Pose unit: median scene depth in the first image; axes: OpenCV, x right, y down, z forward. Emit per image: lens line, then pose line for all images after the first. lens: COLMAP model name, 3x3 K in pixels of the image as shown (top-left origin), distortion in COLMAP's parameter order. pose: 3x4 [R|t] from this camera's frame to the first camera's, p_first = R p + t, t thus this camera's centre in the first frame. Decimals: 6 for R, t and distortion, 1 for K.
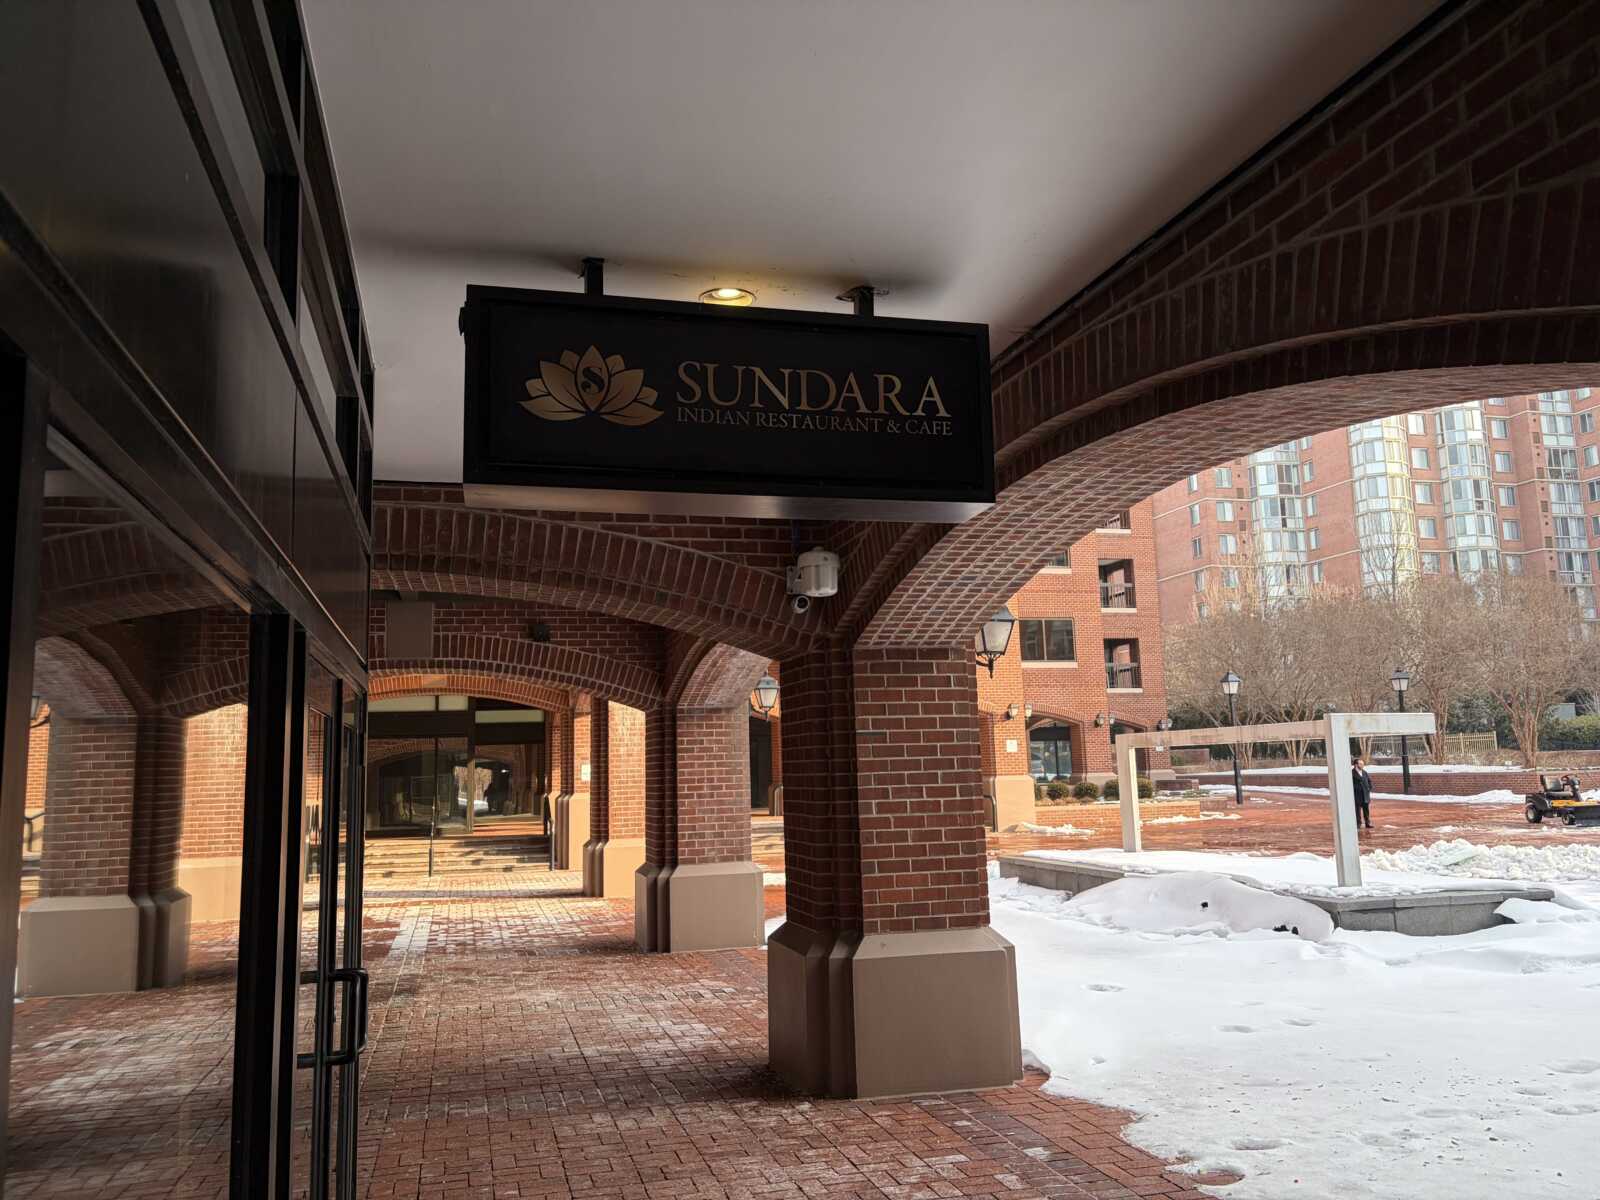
lens RADIAL K [[1207.0, 0, 781.5], [0, 1207.0, 608.7], [0, 0, 1]] dist [0.133410, -0.171077]
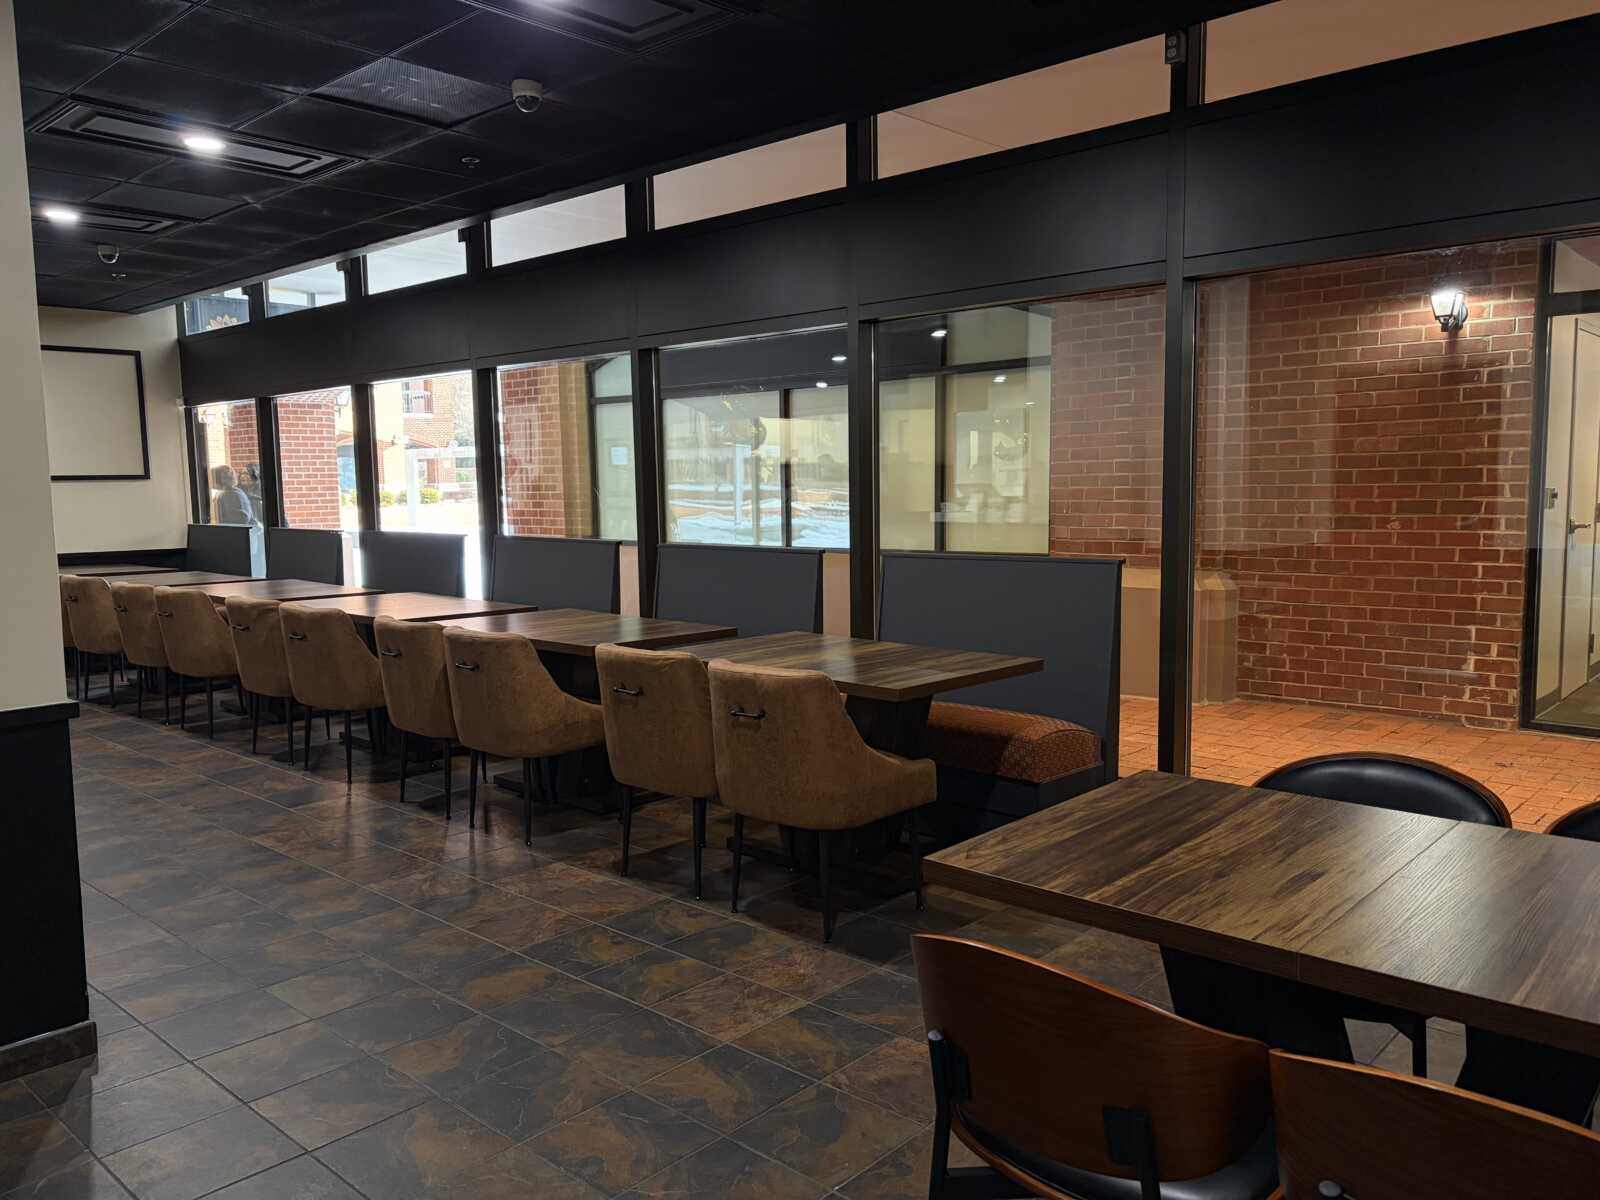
lens RADIAL K [[1207.0, 0, 781.5], [0, 1207.0, 608.7], [0, 0, 1]] dist [0.133410, -0.171077]
pose [[0.849192, -0.043843, 0.526261, -0.341703], [-0.075896, 0.976069, 0.203785, -0.122534], [-0.522602, -0.212993, 0.825543, -1.350566]]
